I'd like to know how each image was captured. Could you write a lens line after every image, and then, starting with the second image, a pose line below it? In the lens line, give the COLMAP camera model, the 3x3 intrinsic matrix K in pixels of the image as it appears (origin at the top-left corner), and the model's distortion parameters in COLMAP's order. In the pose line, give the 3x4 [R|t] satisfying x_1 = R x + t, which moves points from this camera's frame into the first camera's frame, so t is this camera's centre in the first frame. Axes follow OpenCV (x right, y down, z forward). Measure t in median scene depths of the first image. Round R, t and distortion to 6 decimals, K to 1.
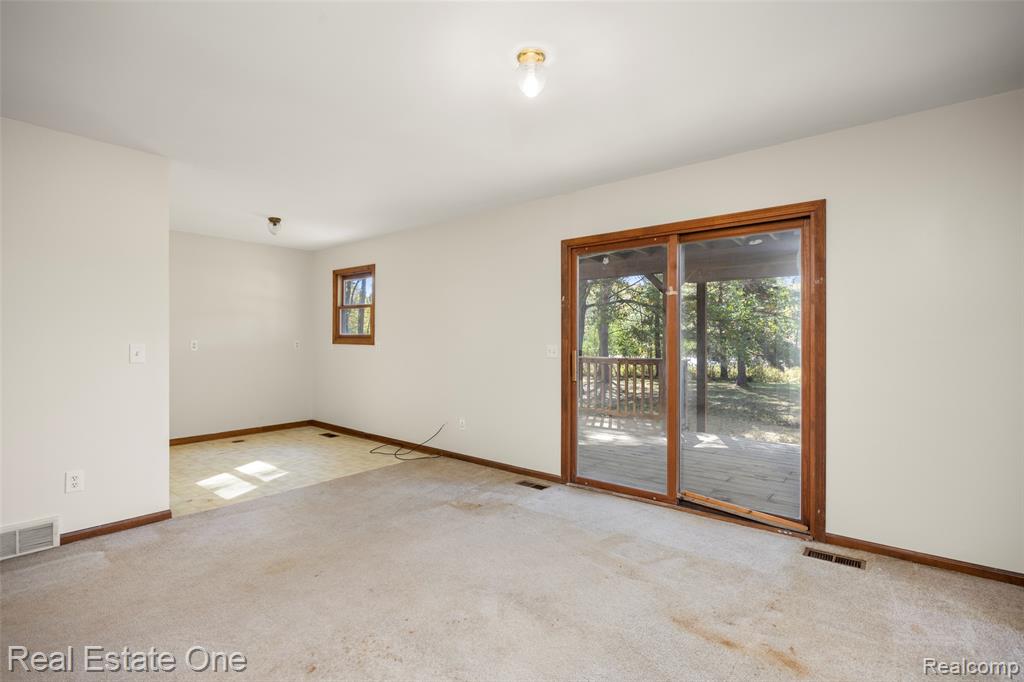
lens RADIAL K [[473.3, 0, 514.8], [0, 473.3, 339.5], [0, 0, 1]] dist [-0.001091, -0.000247]
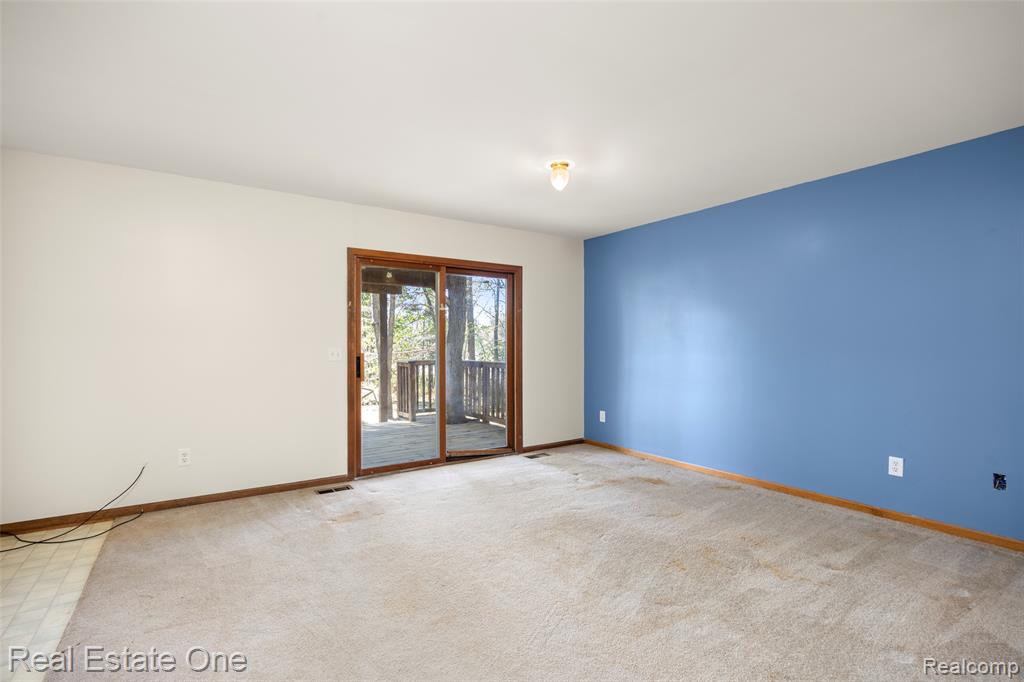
lens RADIAL K [[473.3, 0, 513.8], [0, 473.3, 342.9], [0, 0, 1]] dist [-0.001091, -0.000247]
pose [[0.290753, -0.000428, 0.956798, -0.836109], [0.003171, 0.999995, -0.000516, 0.002720], [-0.956793, 0.003184, 0.290753, 0.369354]]
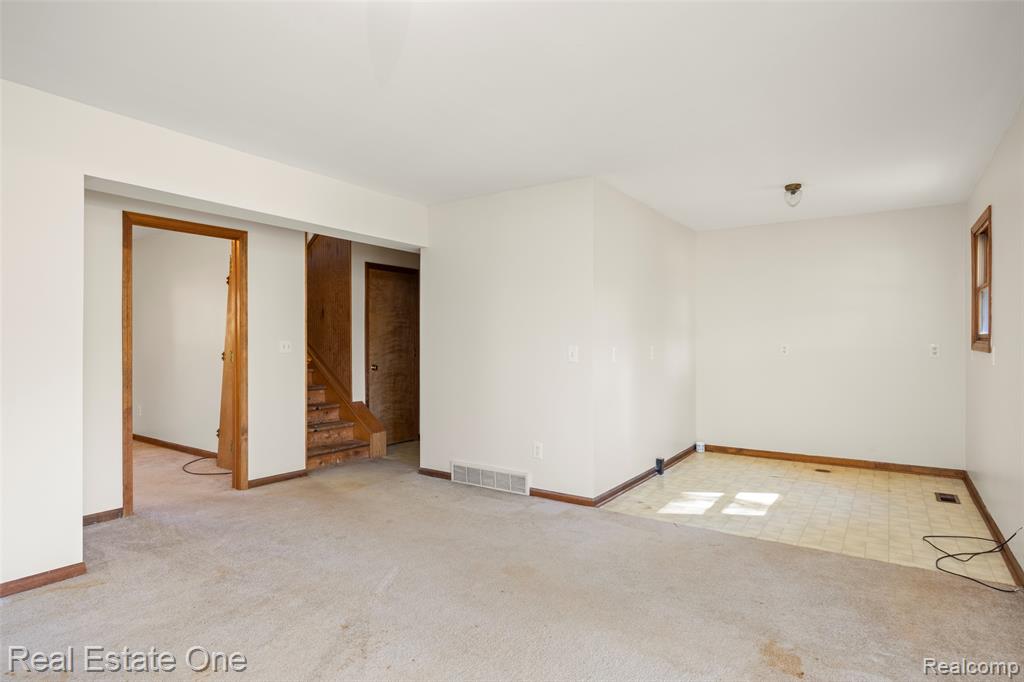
lens RADIAL K [[553.8, 0, 512.7], [0, 553.8, 342.2], [0, 0, 1]] dist [0.006939, 0.000399]
pose [[0.087013, -0.002229, -0.996205, 0.441892], [-0.000379, 0.999997, -0.002271, 0.002075], [0.996207, 0.000576, 0.087012, 0.591975]]
